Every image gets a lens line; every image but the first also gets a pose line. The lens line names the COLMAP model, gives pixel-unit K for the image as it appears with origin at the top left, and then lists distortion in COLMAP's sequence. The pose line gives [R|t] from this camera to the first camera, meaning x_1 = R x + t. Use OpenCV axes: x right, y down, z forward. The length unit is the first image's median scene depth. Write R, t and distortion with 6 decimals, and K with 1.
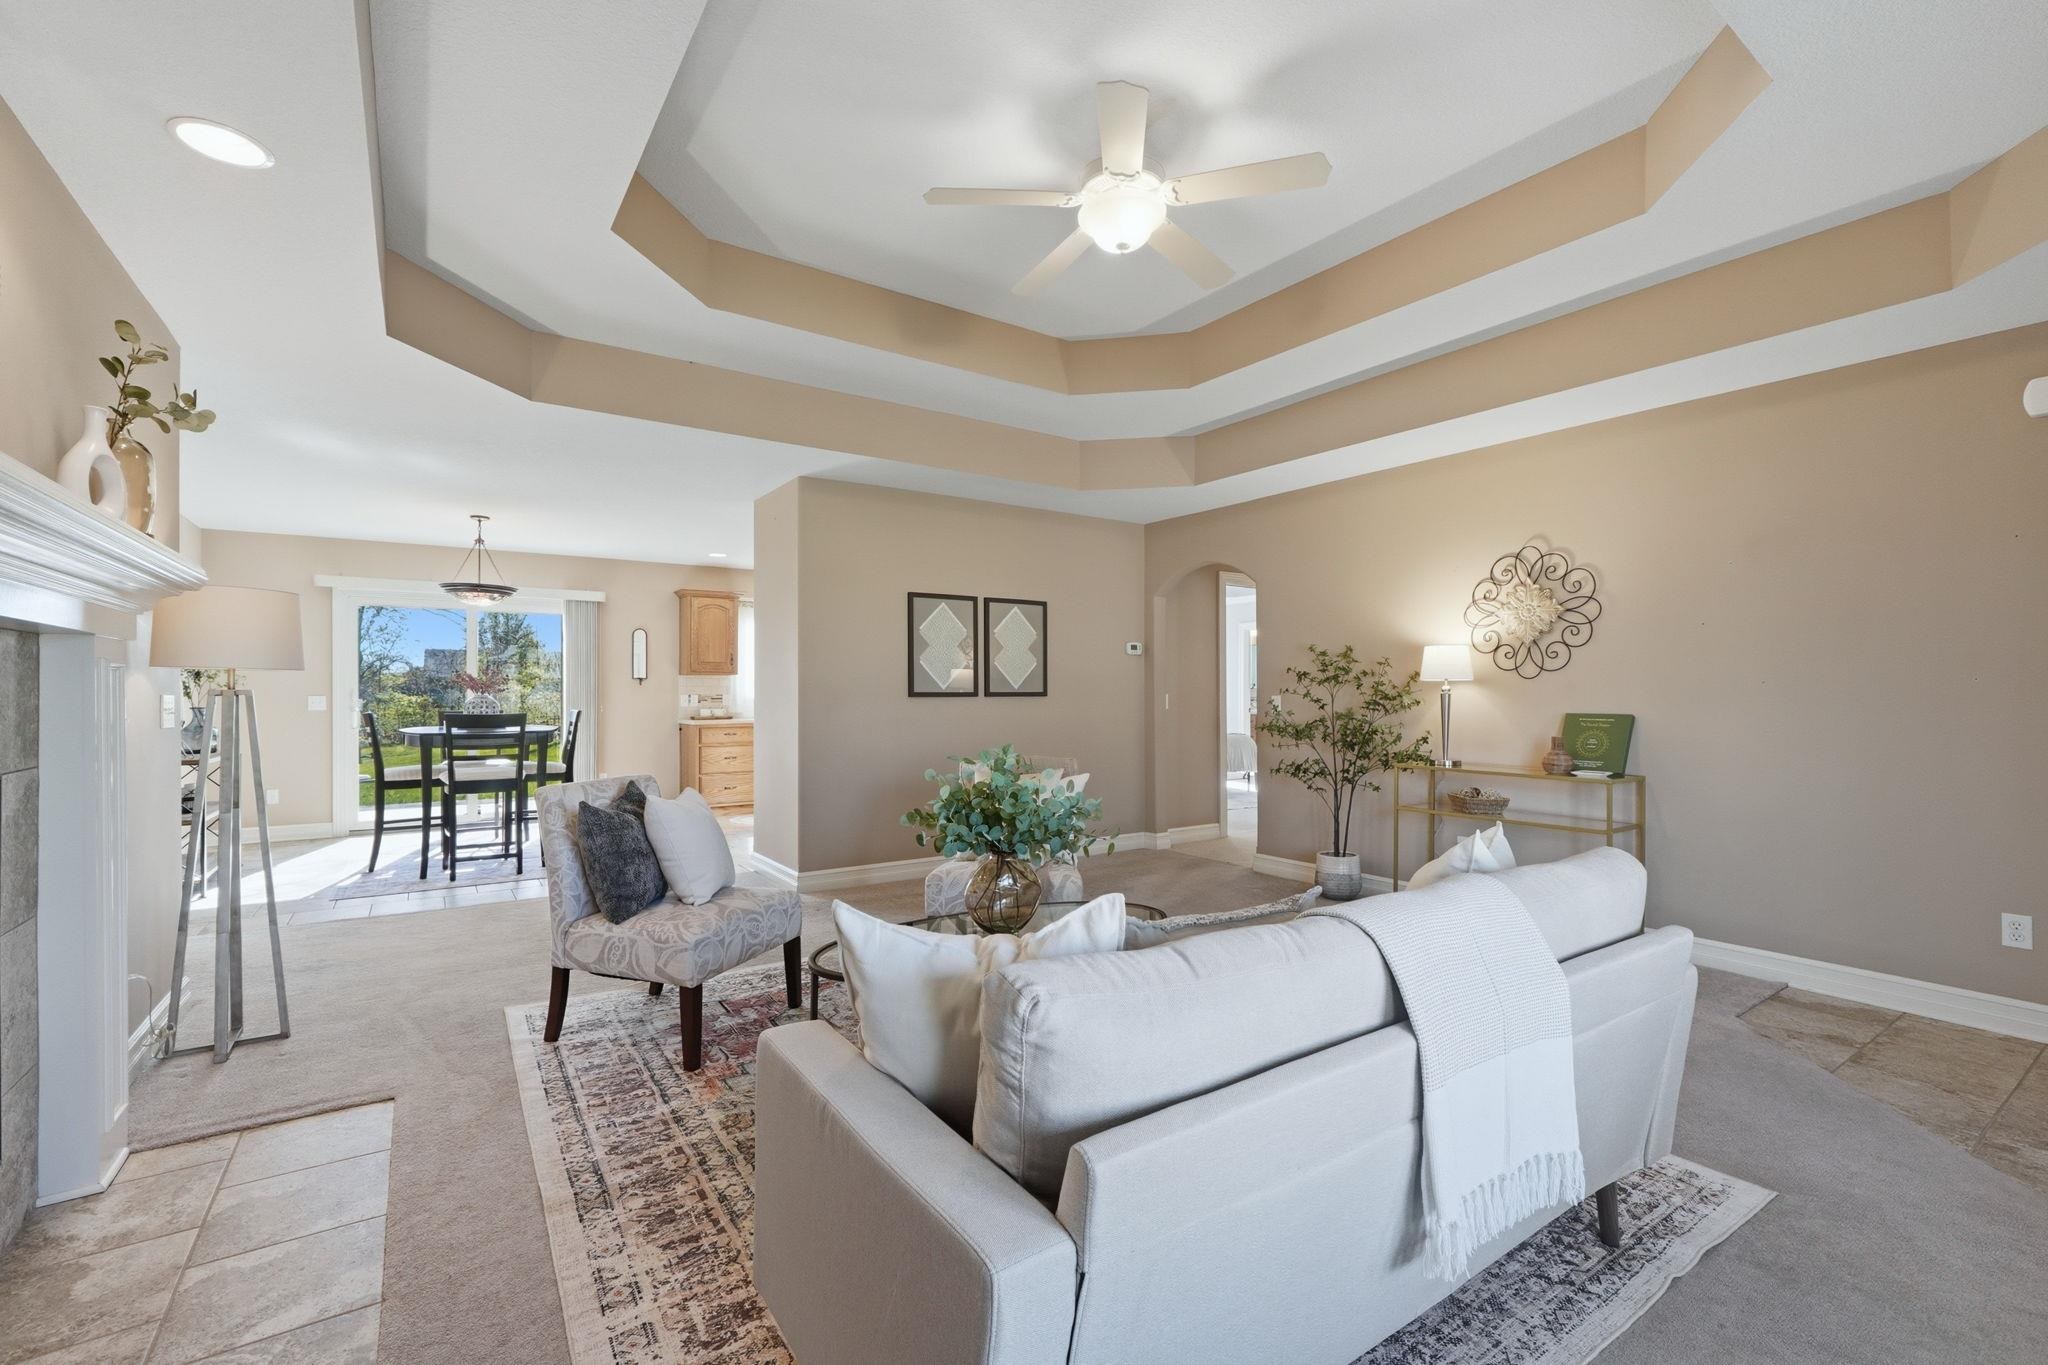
lens RADIAL K [[875.7, 0, 1019.7], [0, 875.7, 691.9], [0, 0, 1]] dist [-0.014864, 0.005378]
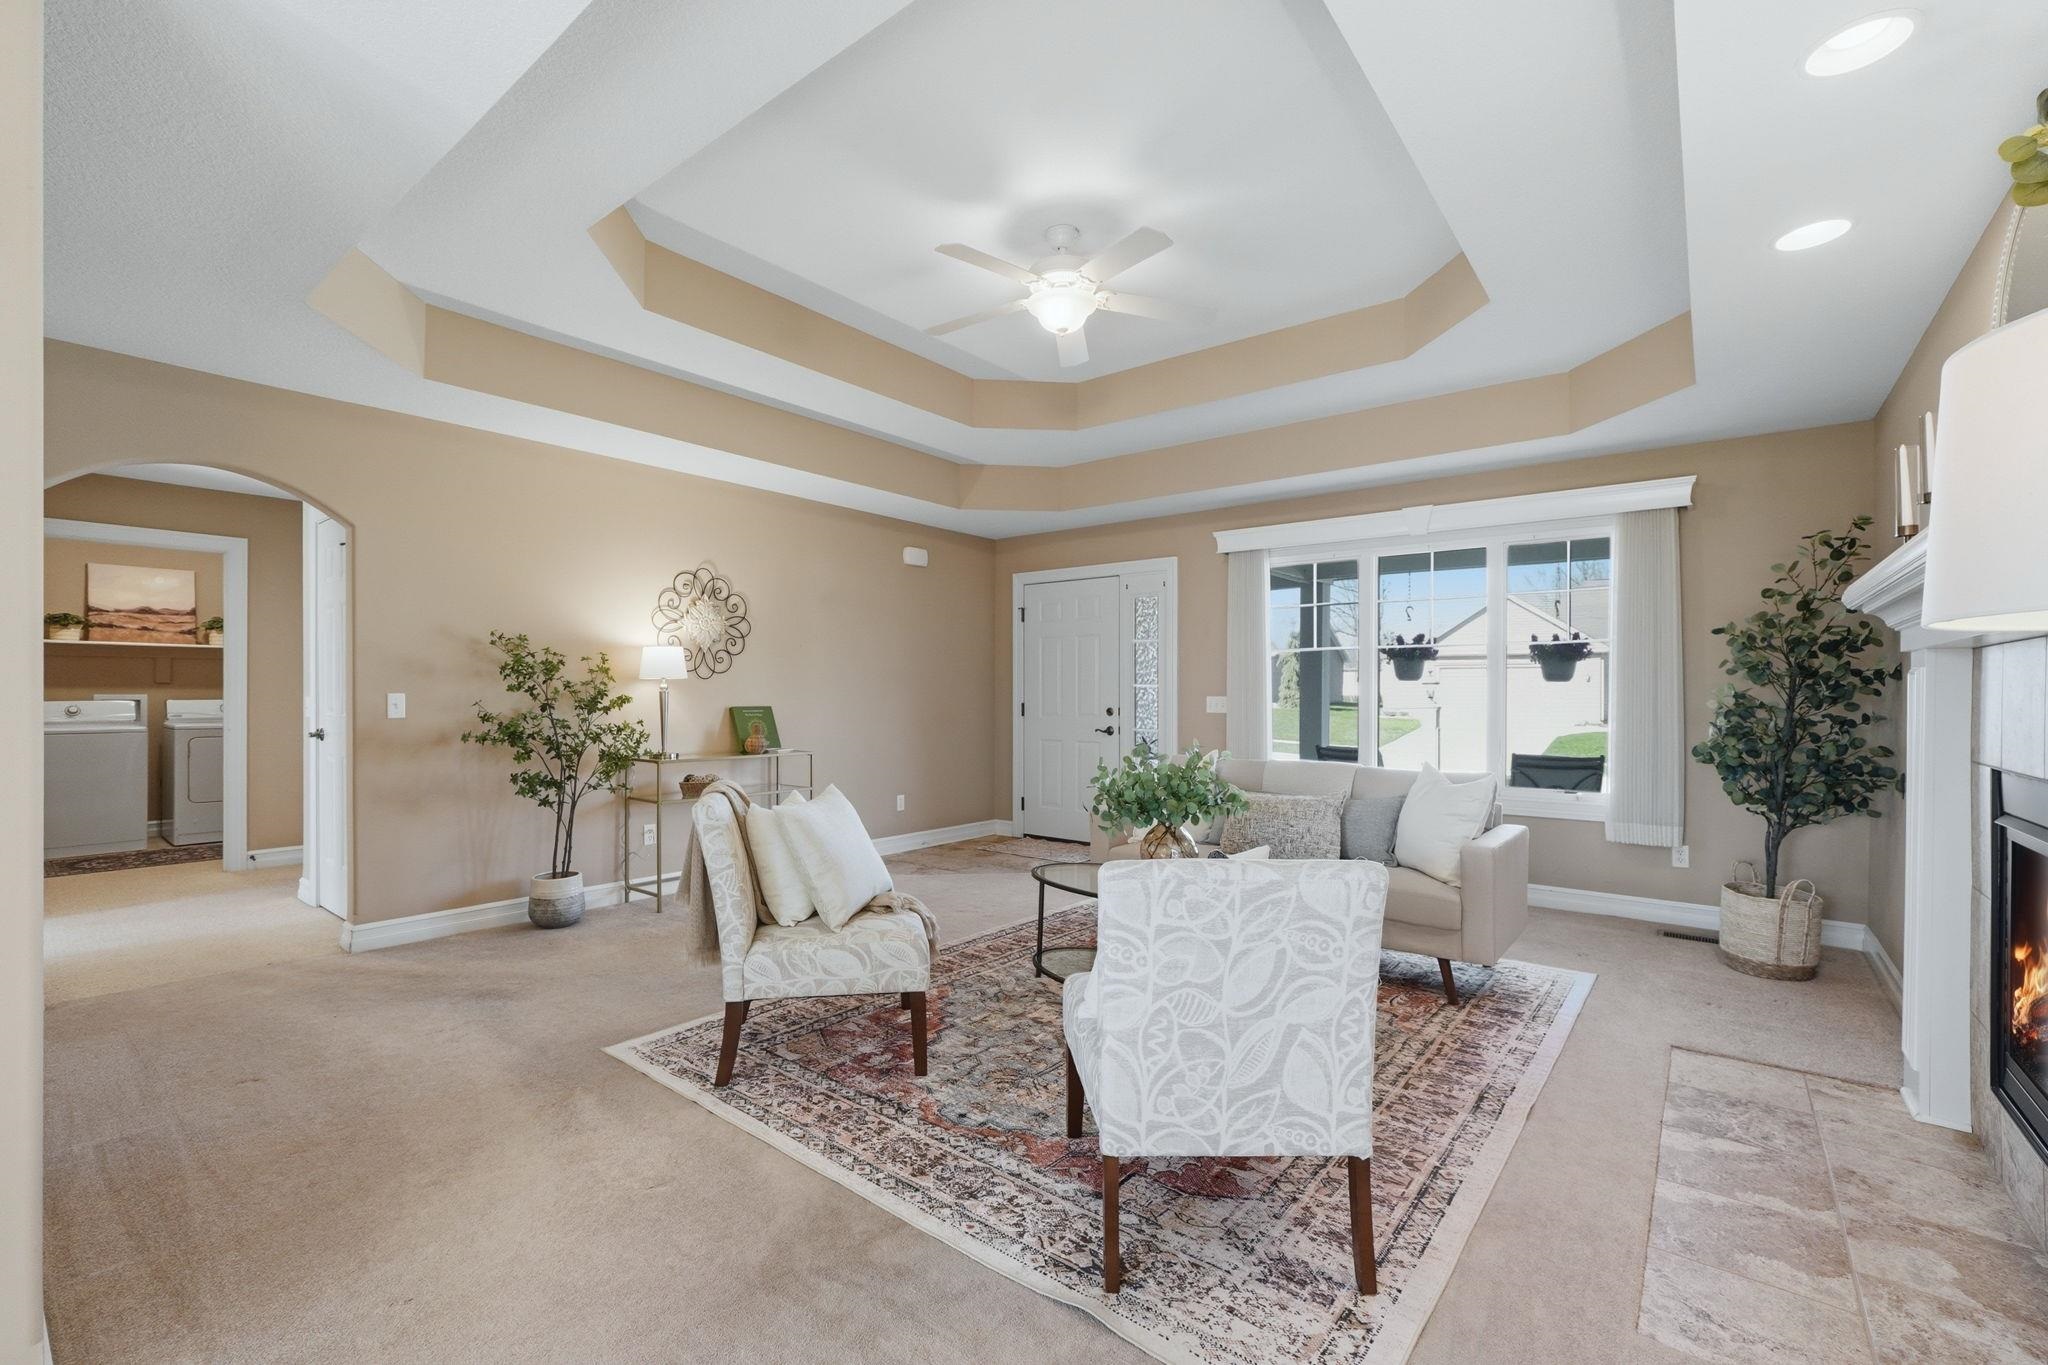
lens RADIAL K [[875.7, 0, 1015.9], [0, 875.7, 691.4], [0, 0, 1]] dist [-0.014864, 0.005378]
pose [[-0.290137, -0.001416, 0.956984, -0.708502], [-0.007495, 0.999972, -0.000793, -0.000021], [-0.956956, -0.007403, -0.290139, 0.962820]]
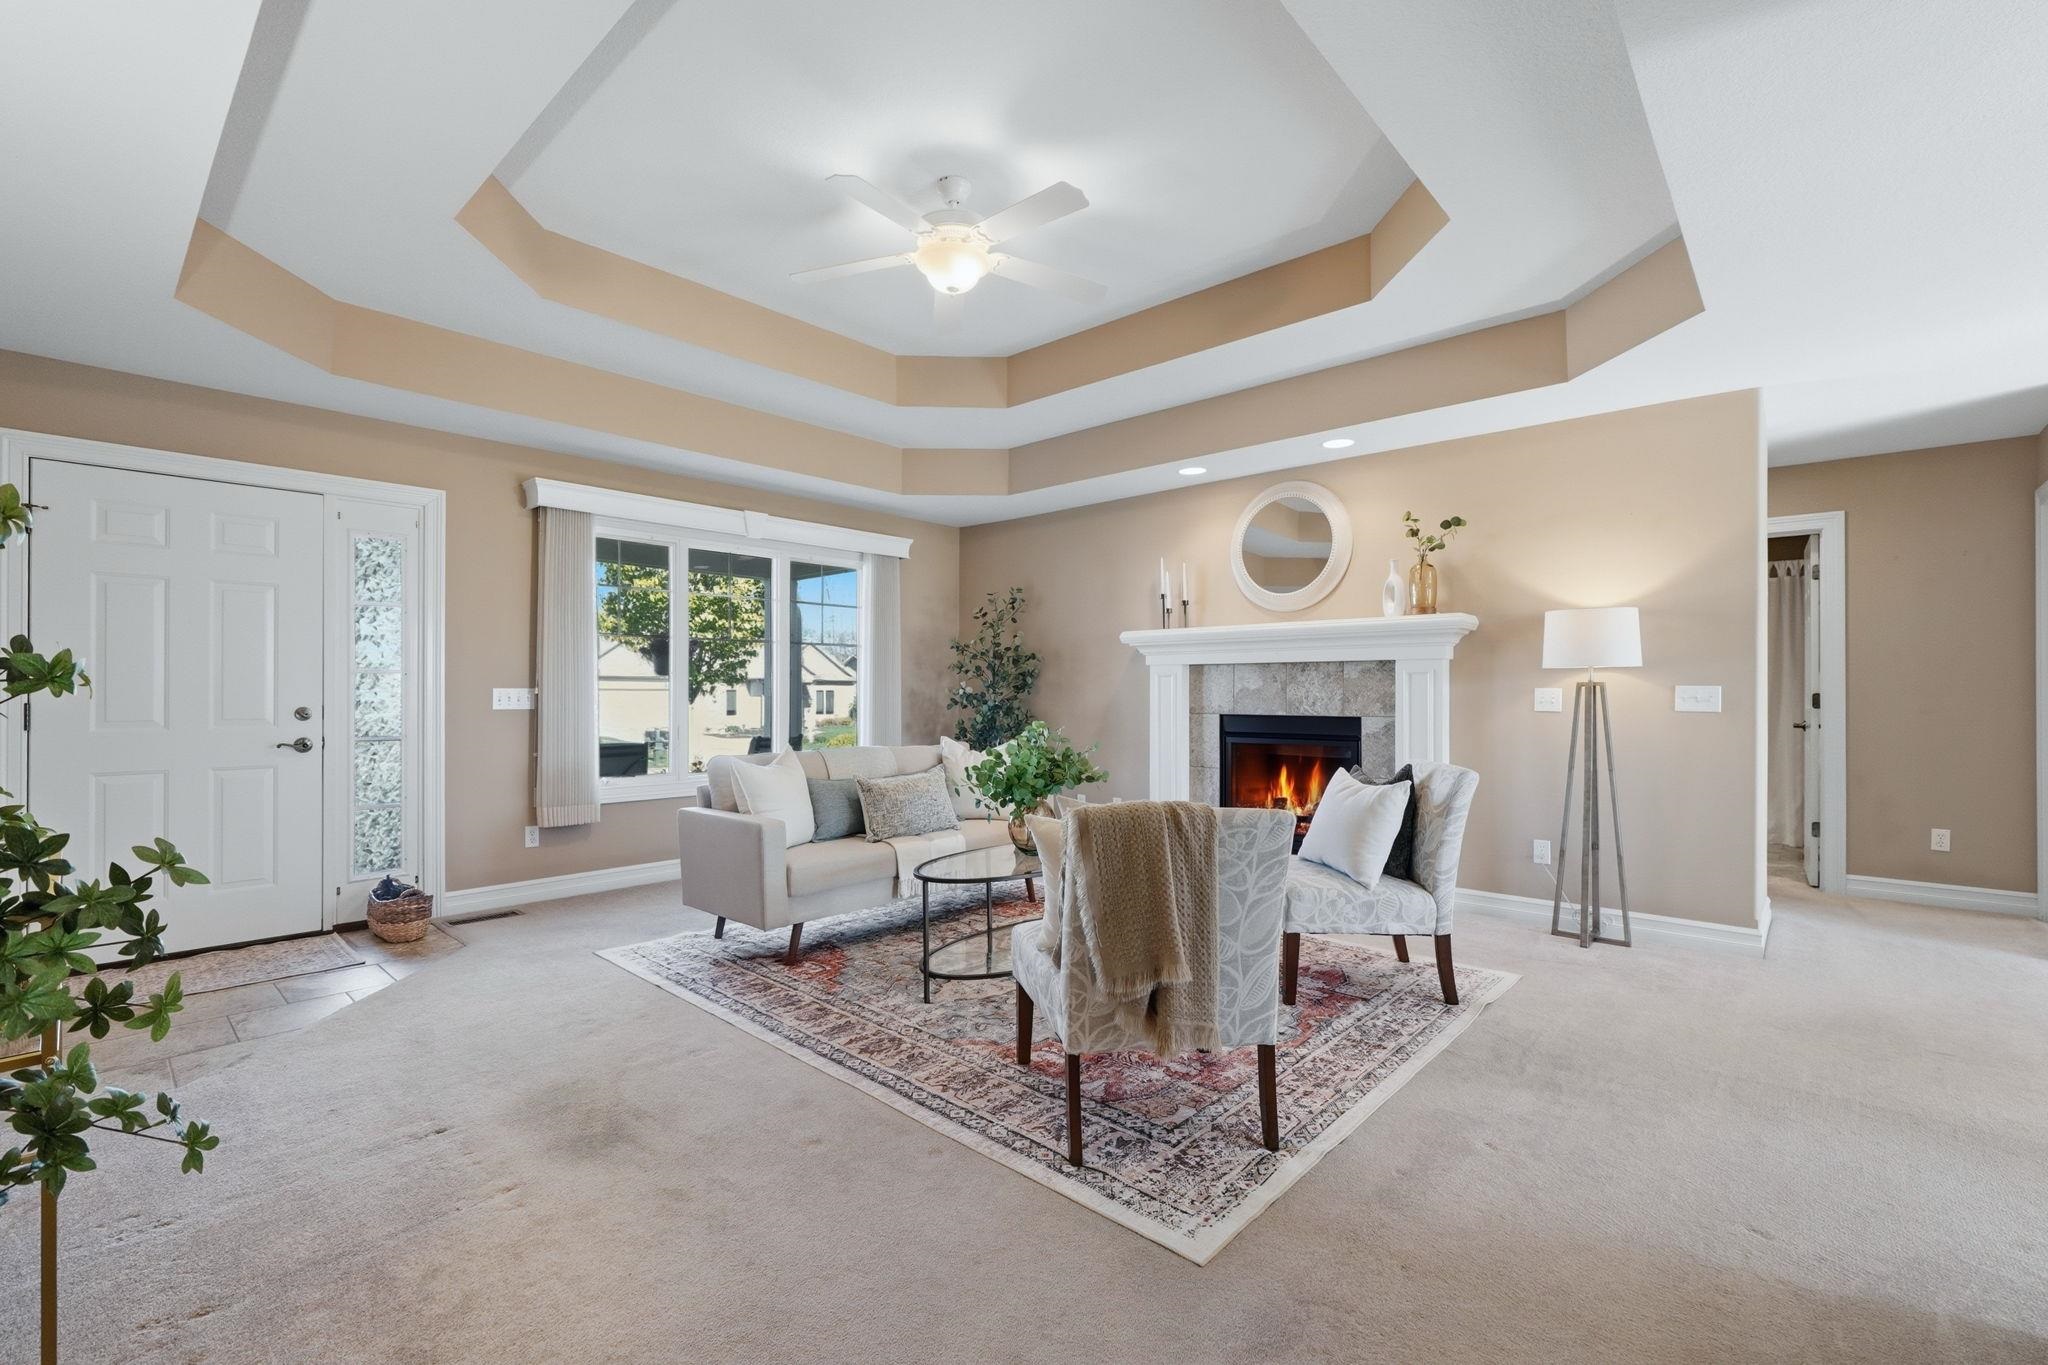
lens RADIAL K [[875.7, 0, 1017.5], [0, 875.7, 689.7], [0, 0, 1]] dist [-0.014864, 0.005378]
pose [[-0.974014, -0.002234, -0.226475, 0.198399], [-0.000821, 0.999980, -0.006331, 0.012817], [0.226485, -0.005980, -0.973996, 1.444819]]
